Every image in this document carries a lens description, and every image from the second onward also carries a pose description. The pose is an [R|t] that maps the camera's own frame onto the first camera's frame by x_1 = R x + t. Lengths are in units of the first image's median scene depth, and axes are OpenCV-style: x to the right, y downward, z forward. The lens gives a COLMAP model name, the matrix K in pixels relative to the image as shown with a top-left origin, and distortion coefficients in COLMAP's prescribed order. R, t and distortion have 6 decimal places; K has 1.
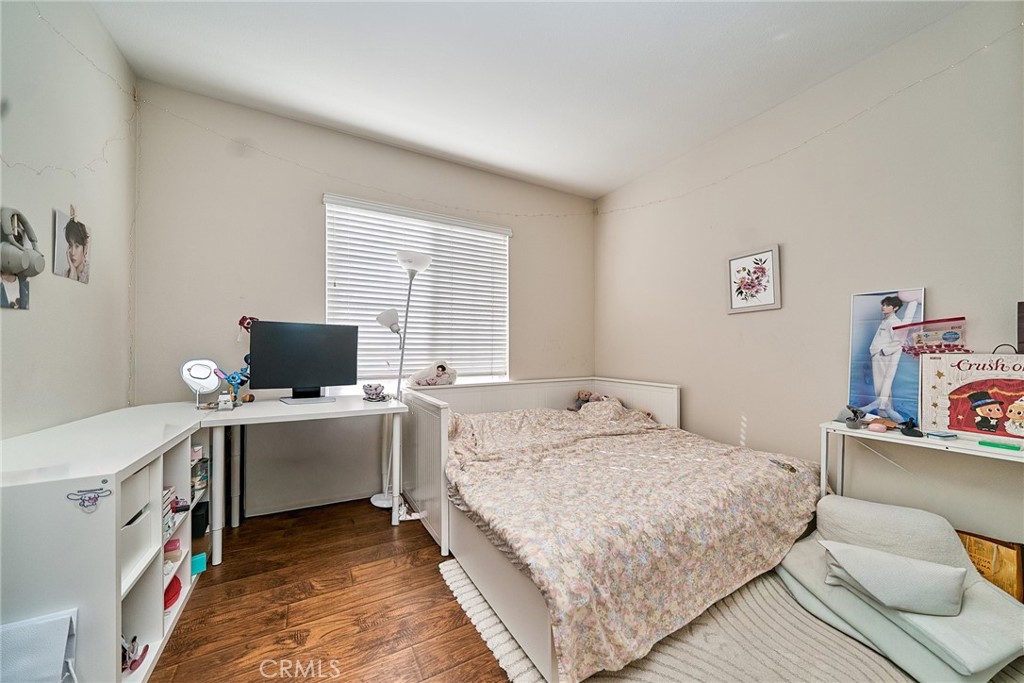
lens RADIAL K [[357.9, 0, 513.8], [0, 357.9, 351.9], [0, 0, 1]] dist [0.002039, -0.000975]
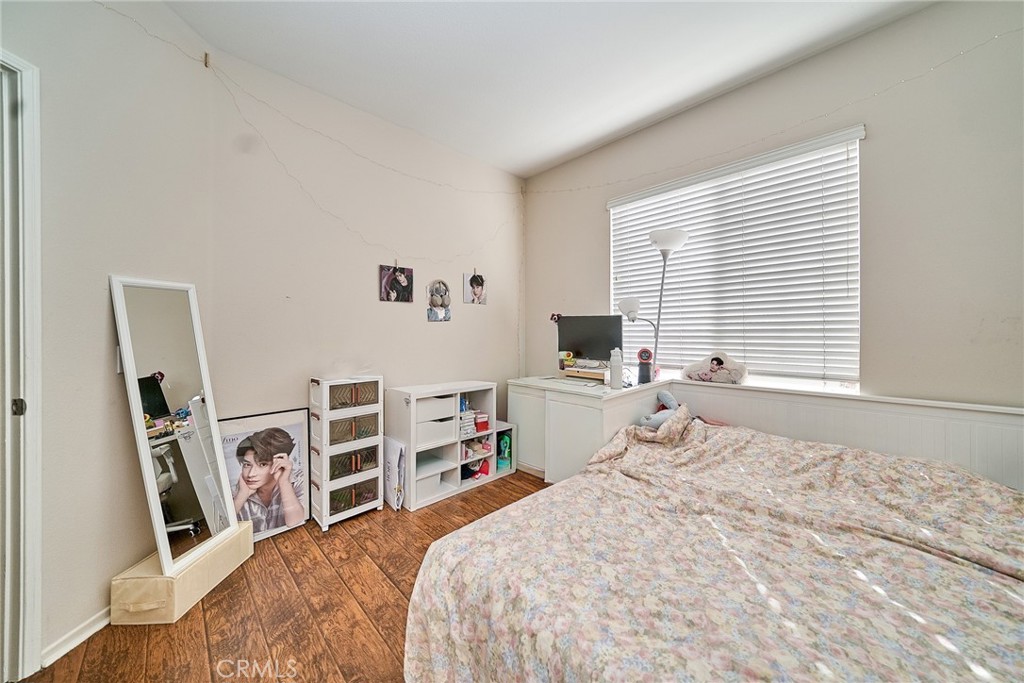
lens RADIAL K [[357.9, 0, 514.5], [0, 357.9, 331.8], [0, 0, 1]] dist [0.002039, -0.000975]
pose [[0.260708, -0.000140, -0.965418, 0.539884], [0.002380, 0.999997, 0.000498, -0.025895], [0.965415, -0.002428, 0.260708, 0.438524]]
